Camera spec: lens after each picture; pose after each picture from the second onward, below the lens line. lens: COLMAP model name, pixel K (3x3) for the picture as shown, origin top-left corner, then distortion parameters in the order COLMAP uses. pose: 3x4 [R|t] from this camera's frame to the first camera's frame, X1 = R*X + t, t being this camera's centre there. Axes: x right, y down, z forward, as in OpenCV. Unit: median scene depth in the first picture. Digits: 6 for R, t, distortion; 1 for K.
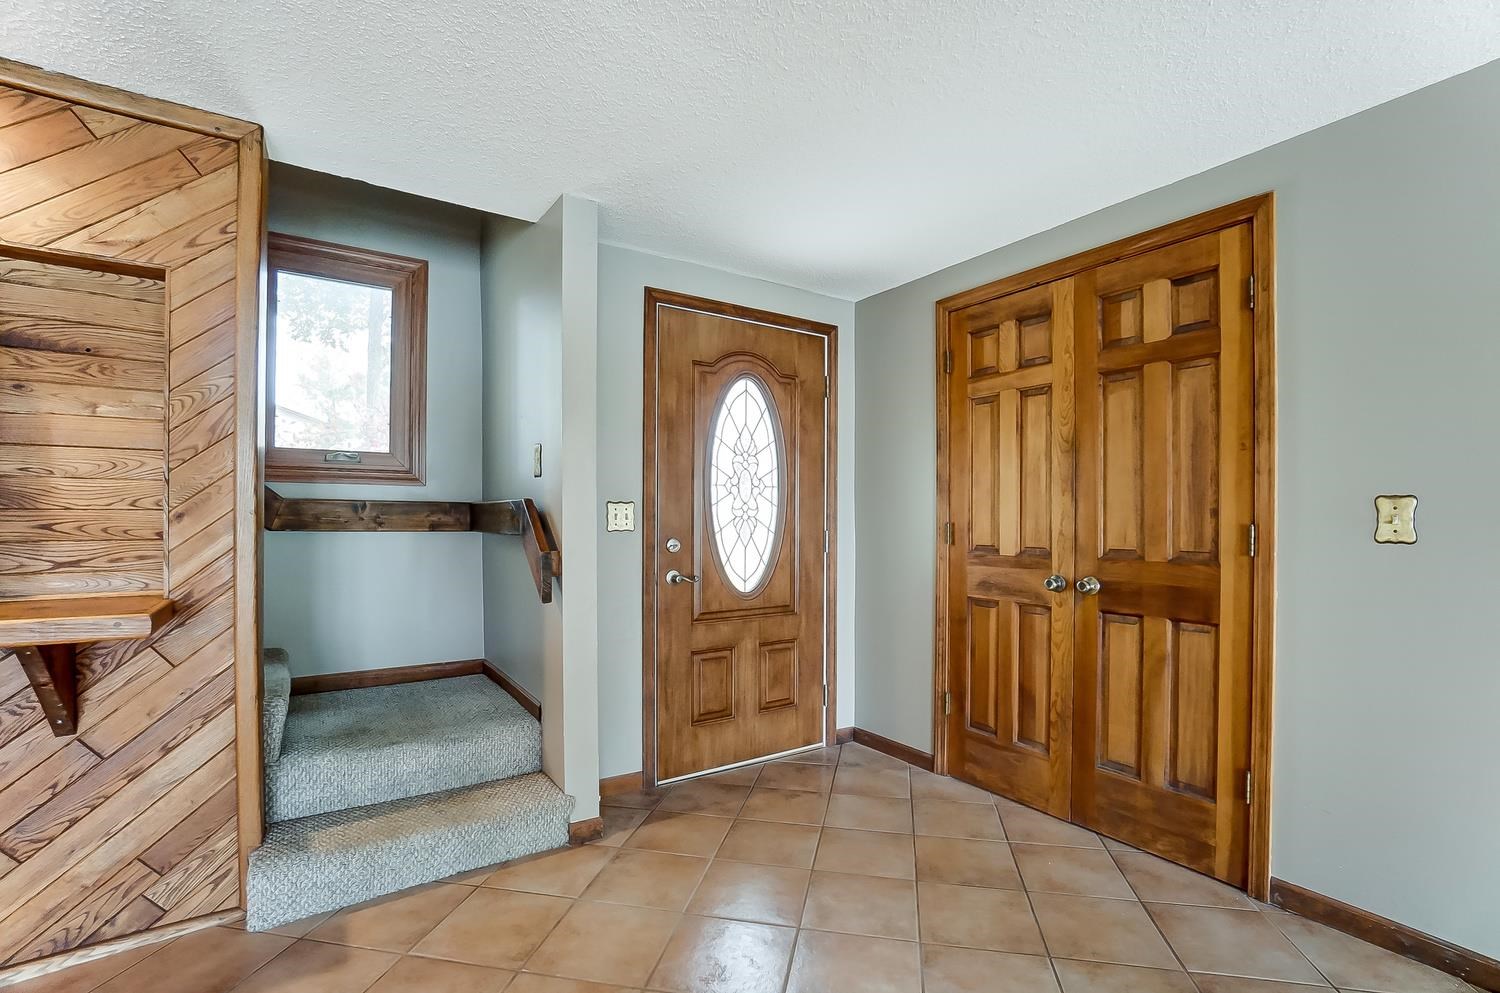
lens RADIAL K [[687.0, 0, 761.3], [0, 687.0, 518.4], [0, 0, 1]] dist [-0.051286, 0.010295]
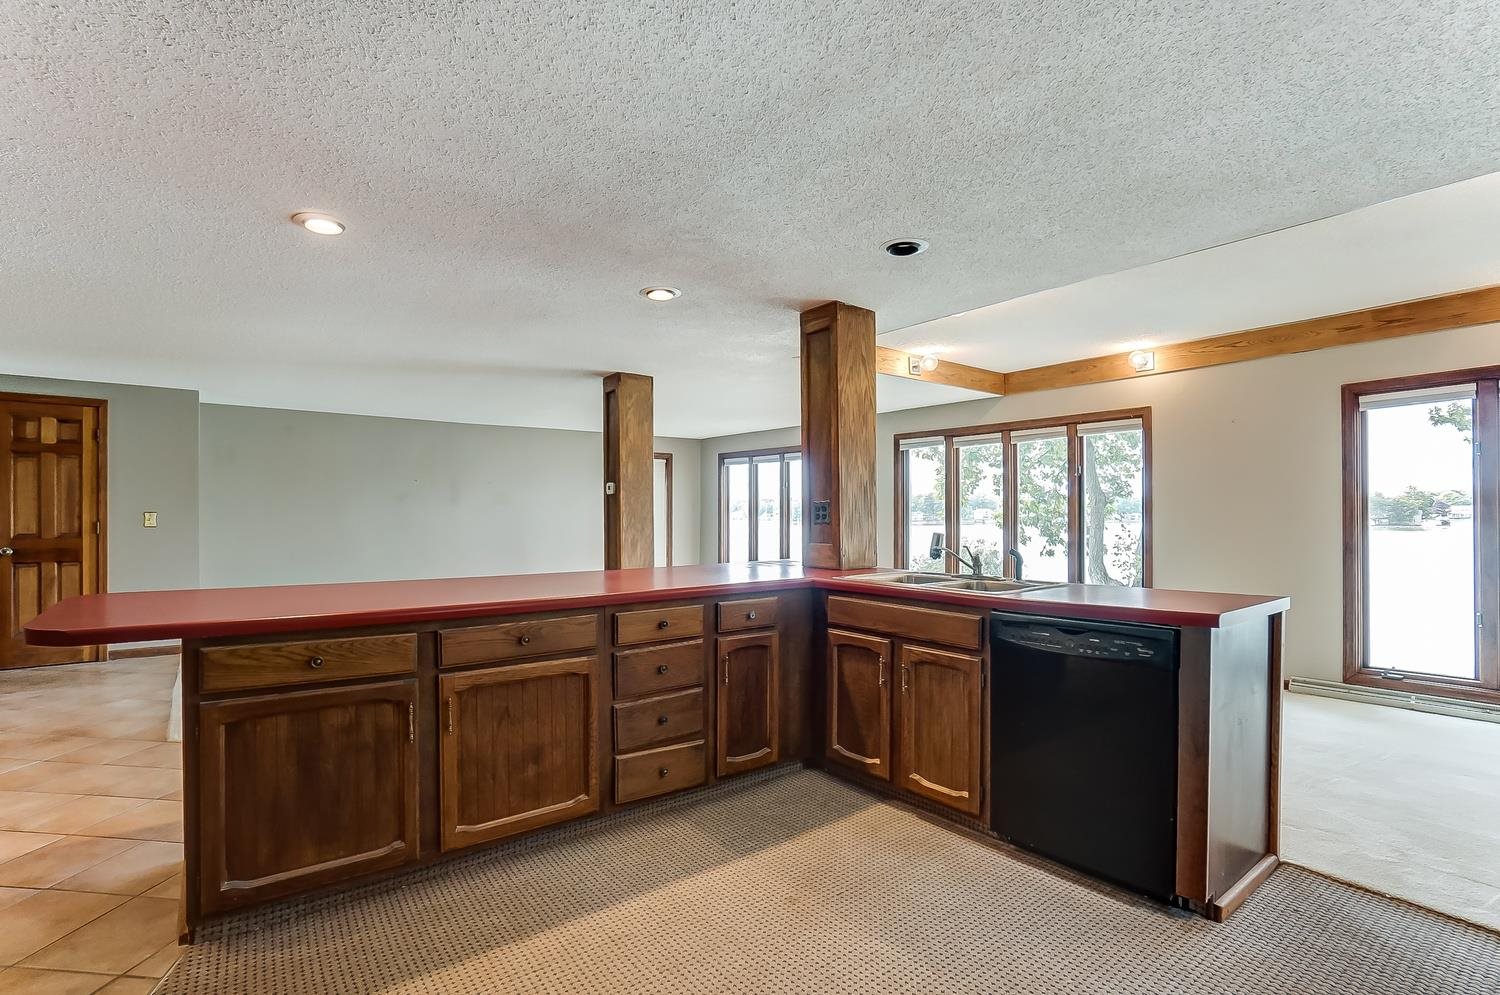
lens RADIAL K [[708.8, 0, 751.2], [0, 708.8, 513.6], [0, 0, 1]] dist [-0.031344, 0.003526]
pose [[-0.073713, -0.003559, 0.997273, -1.678843], [-0.000103, 0.999994, 0.003562, -0.025925], [-0.997279, 0.000160, -0.073713, -1.063116]]
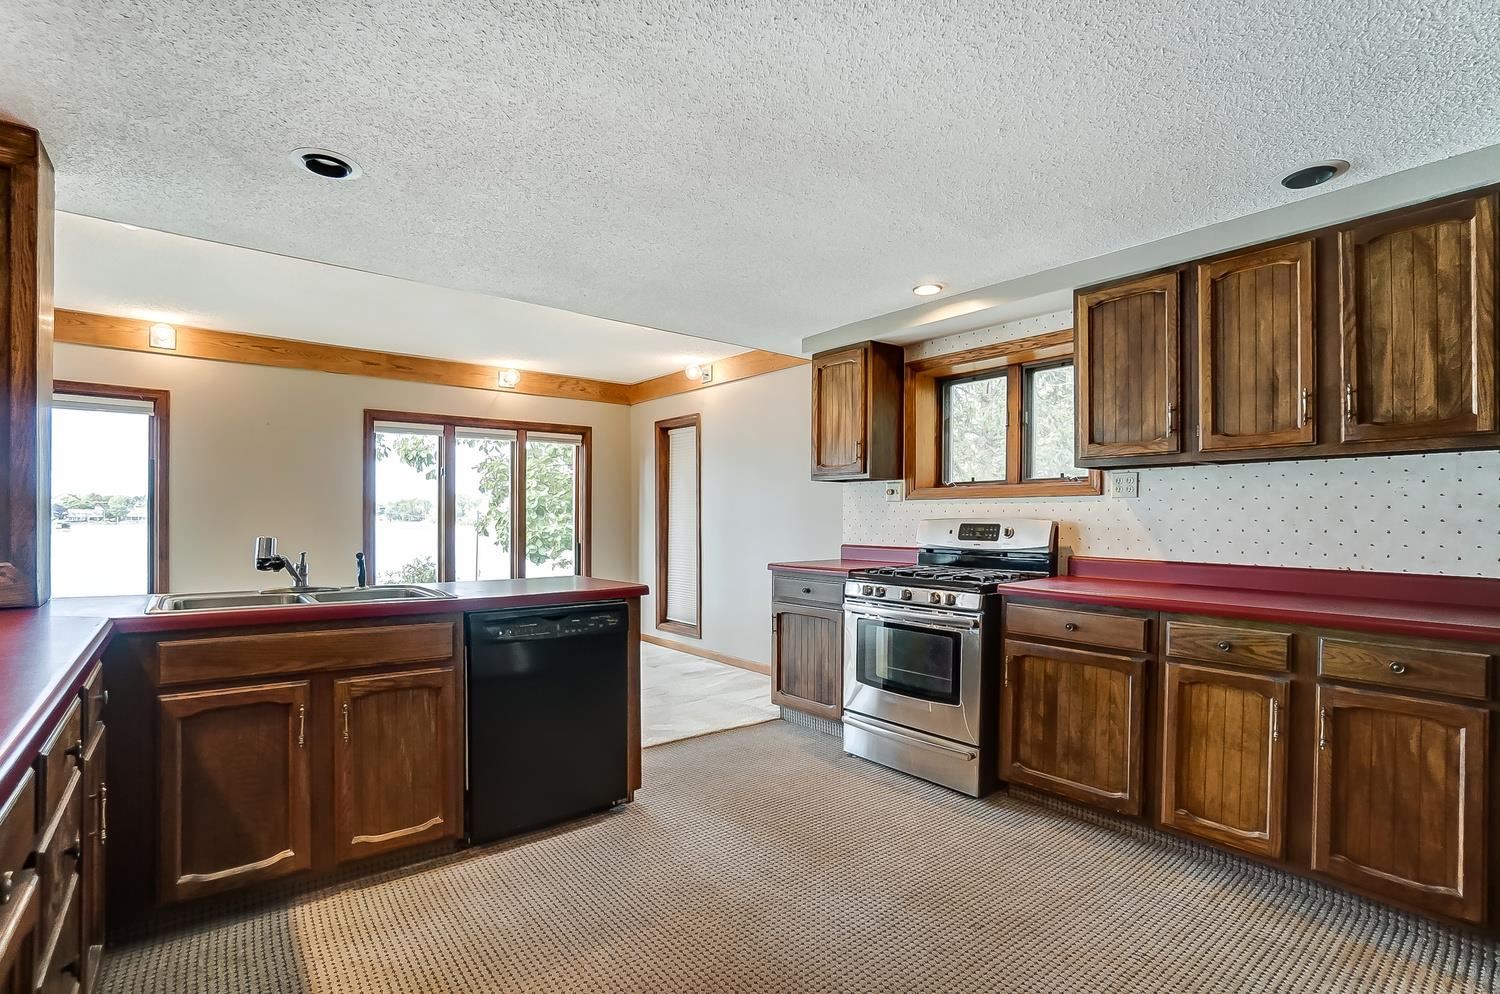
lens RADIAL K [[687.0, 0, 752.3], [0, 687.0, 523.0], [0, 0, 1]] dist [-0.051286, 0.010295]
pose [[-0.995305, -0.013564, -0.095833, -1.044371], [-0.013492, 0.999908, -0.001392, -0.012598], [0.095843, -0.000093, -0.995396, -0.553921]]
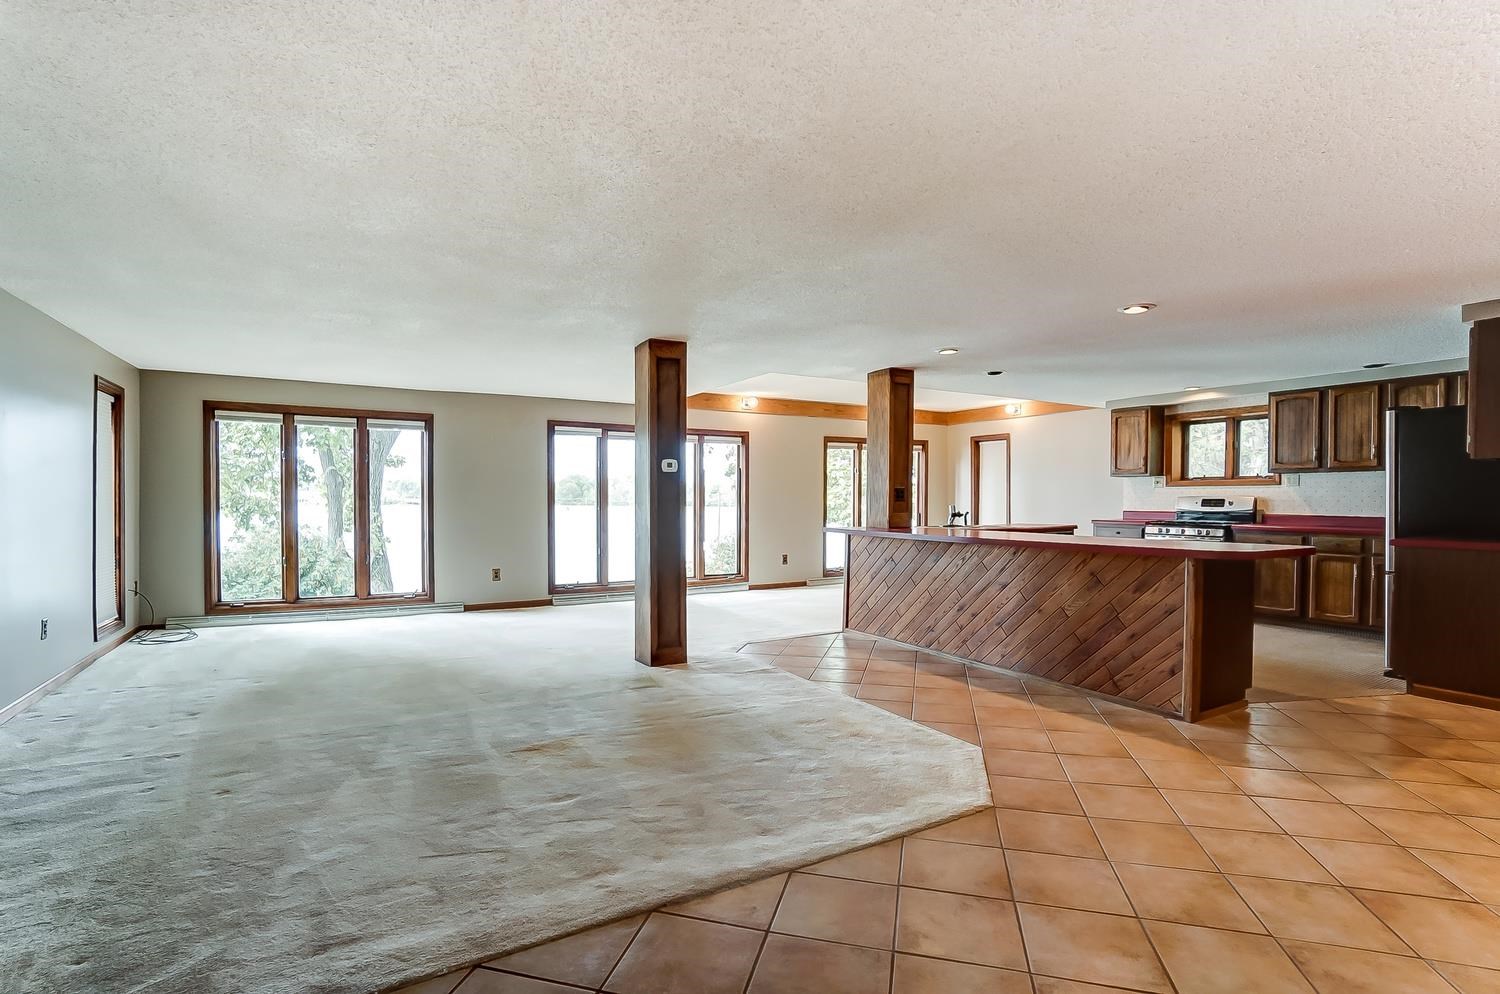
lens RADIAL K [[687.0, 0, 749.1], [0, 687.0, 519.9], [0, 0, 1]] dist [-0.051286, 0.010295]
pose [[-0.997841, -0.006353, 0.065374, 0.051942], [-0.004479, 0.999576, 0.028774, -0.003562], [-0.065529, 0.028419, -0.997446, 0.947258]]
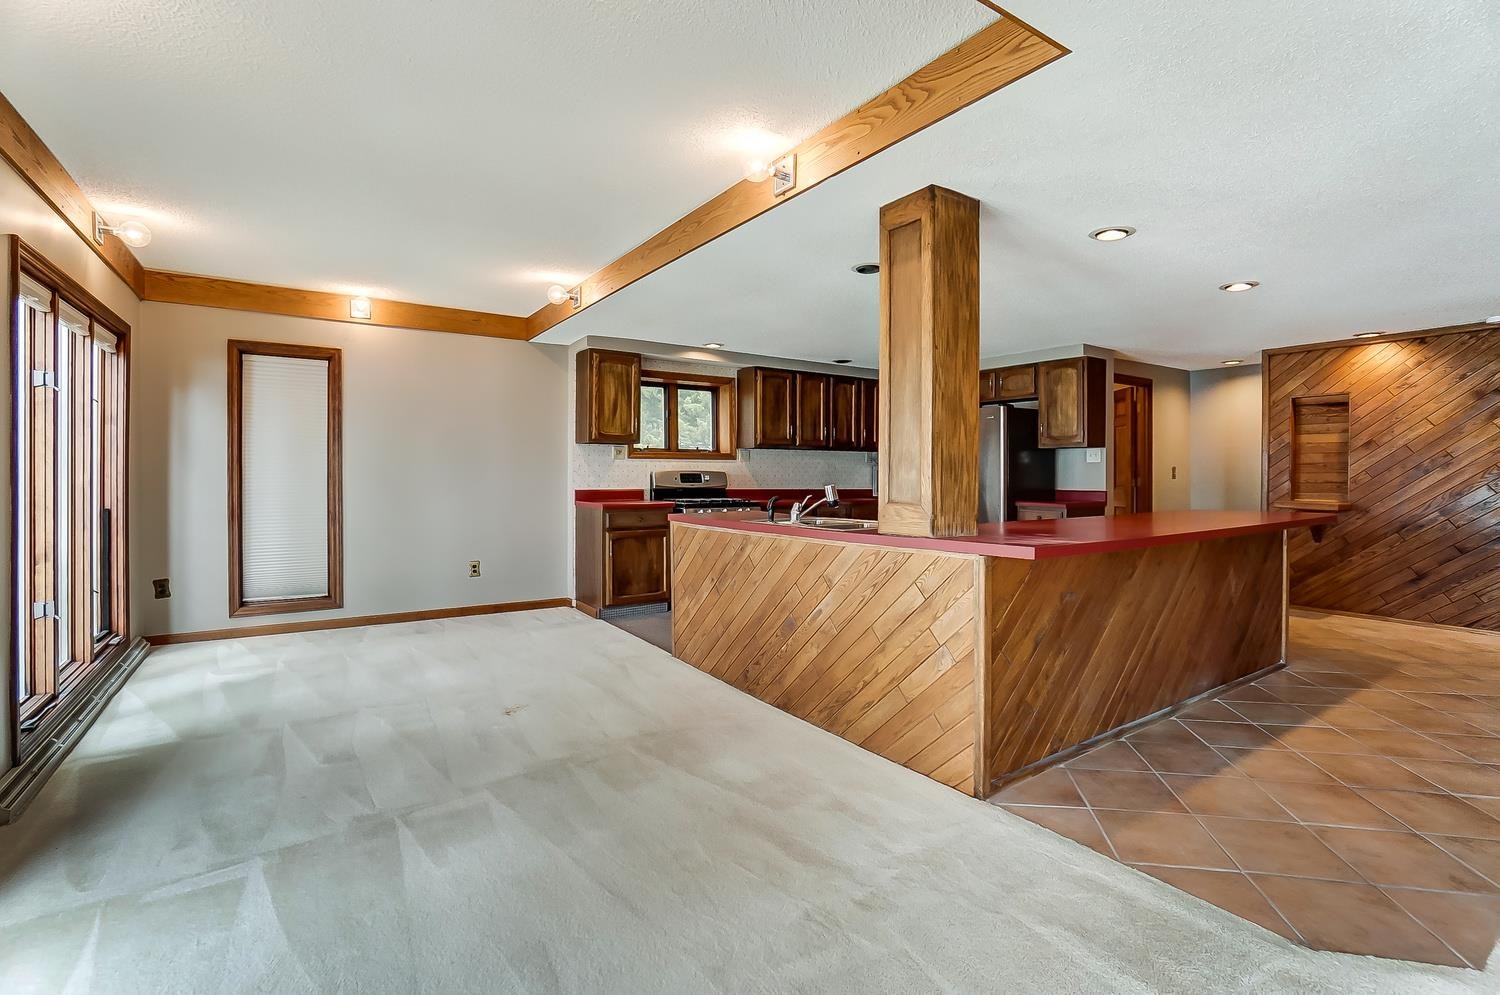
lens RADIAL K [[687.0, 0, 754.7], [0, 687.0, 478.1], [0, 0, 1]] dist [-0.051286, 0.010295]
pose [[0.002225, 0.000172, -0.999998, 0.780864], [0.001697, 0.999999, 0.000176, -0.003643], [0.999996, -0.001698, 0.002224, -1.612146]]
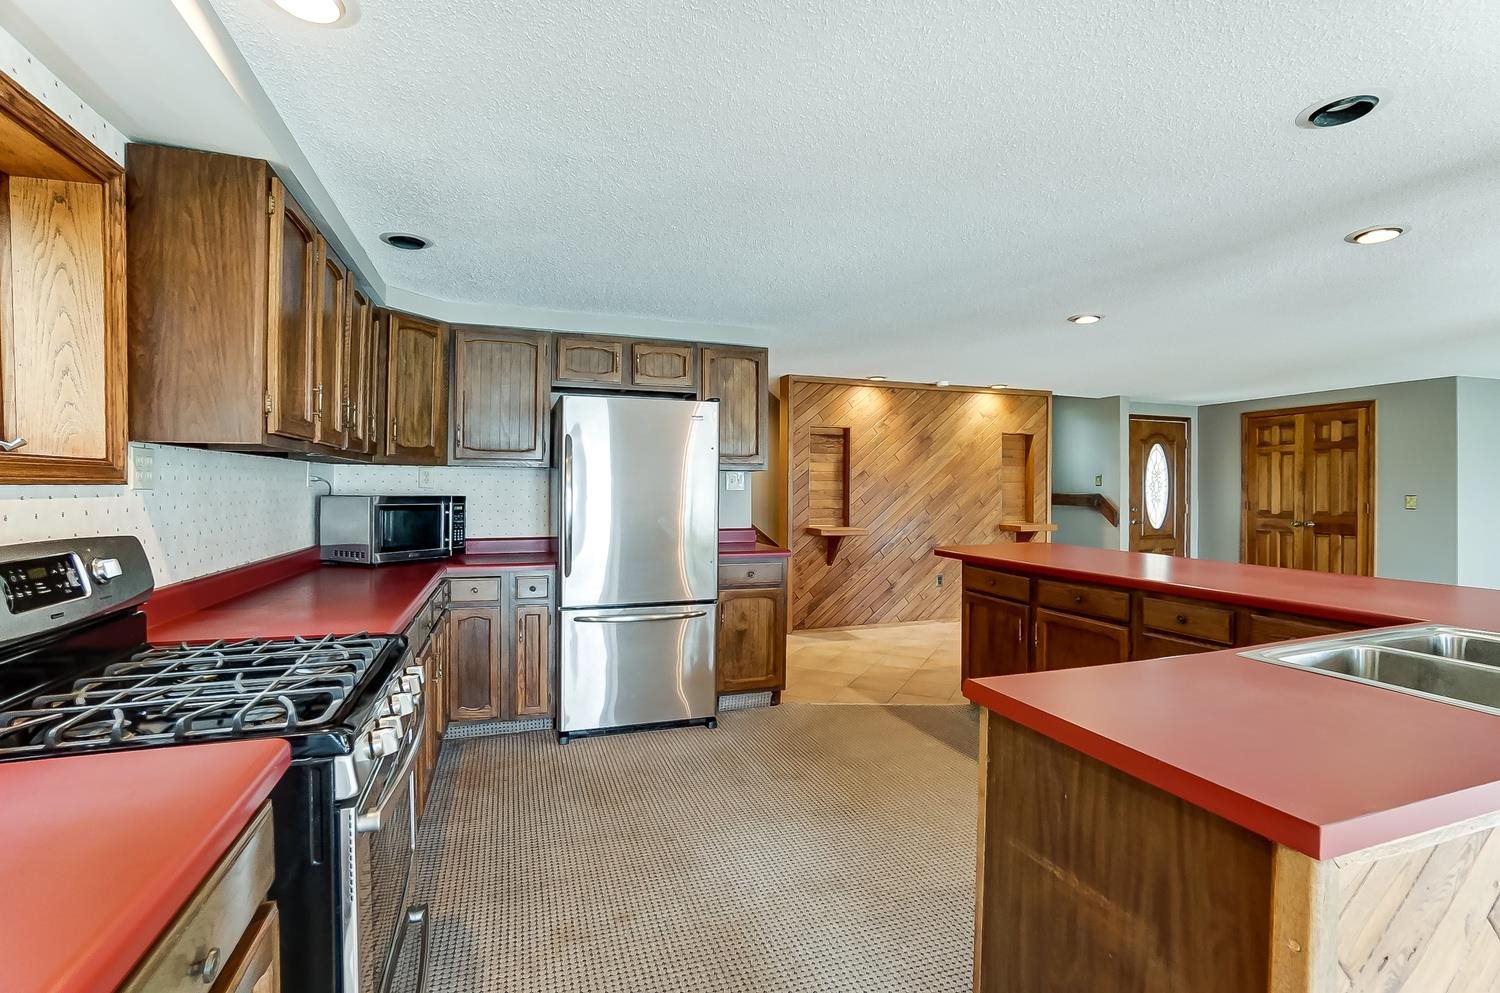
lens RADIAL K [[687.0, 0, 749.0], [0, 687.0, 494.6], [0, 0, 1]] dist [-0.051286, 0.010295]
pose [[0.967053, -0.002736, -0.254561, -1.004565], [0.005140, 0.999948, 0.008777, -0.056954], [0.254524, -0.009796, 0.967017, -2.135679]]
